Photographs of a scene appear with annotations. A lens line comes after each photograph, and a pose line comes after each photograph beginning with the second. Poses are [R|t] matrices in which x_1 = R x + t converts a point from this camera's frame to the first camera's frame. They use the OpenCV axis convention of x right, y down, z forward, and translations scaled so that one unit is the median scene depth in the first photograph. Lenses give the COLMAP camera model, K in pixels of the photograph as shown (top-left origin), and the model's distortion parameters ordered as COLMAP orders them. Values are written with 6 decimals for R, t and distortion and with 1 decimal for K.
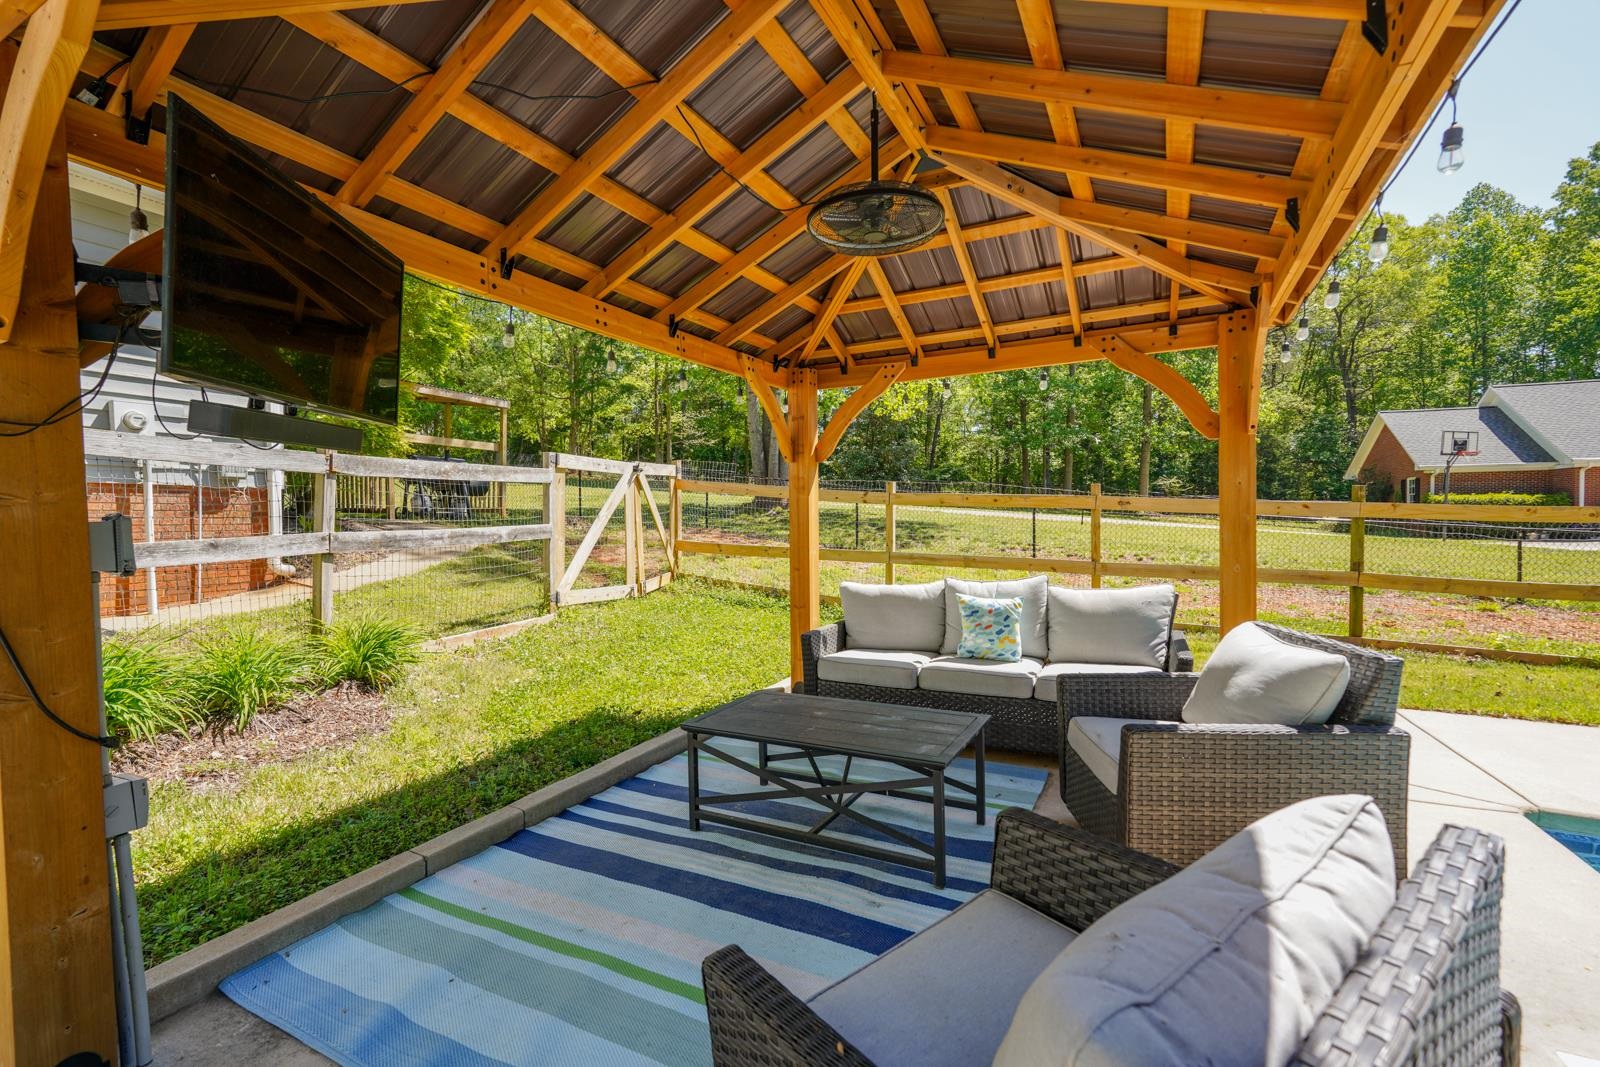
lens RADIAL K [[691.4, 0, 793.7], [0, 691.4, 522.3], [0, 0, 1]] dist [-0.001178, -0.000235]
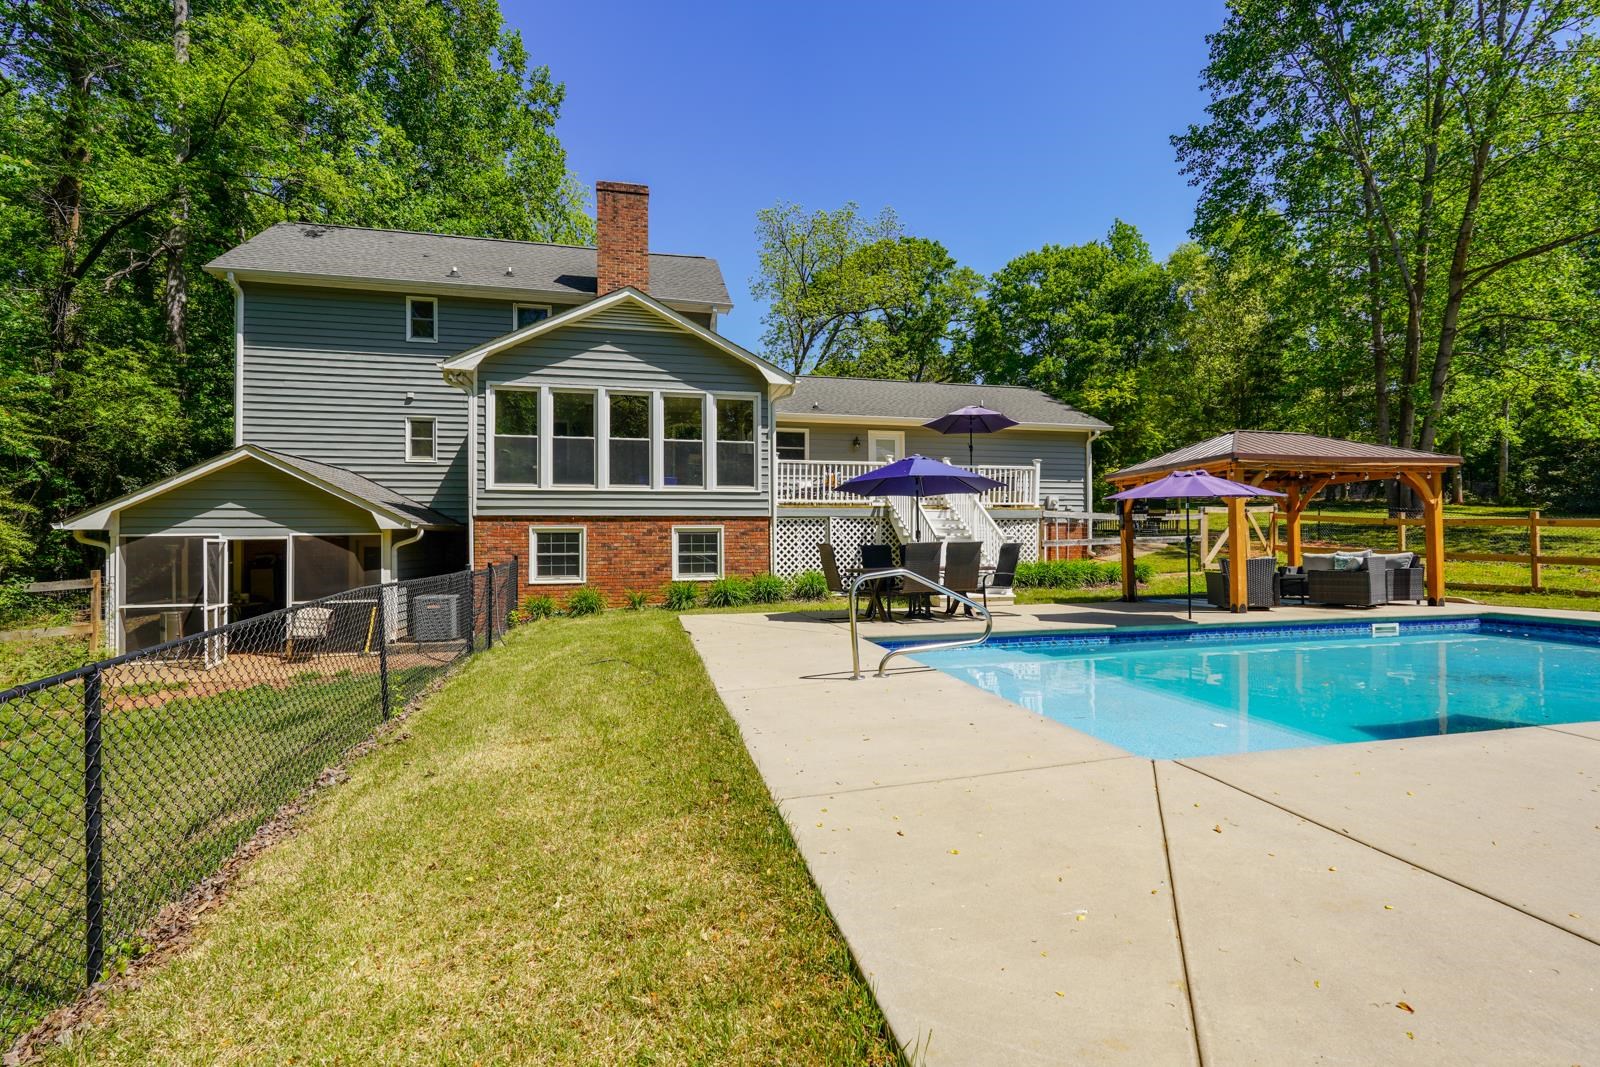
lens RADIAL K [[691.4, 0, 790.6], [0, 691.4, 533.4], [0, 0, 1]] dist [-0.001178, -0.000235]
pose [[0.619690, -0.001219, -0.784846, 0.581757], [-0.005392, 0.999969, -0.005811, 0.012874], [0.784828, 0.007833, 0.619664, -1.445029]]
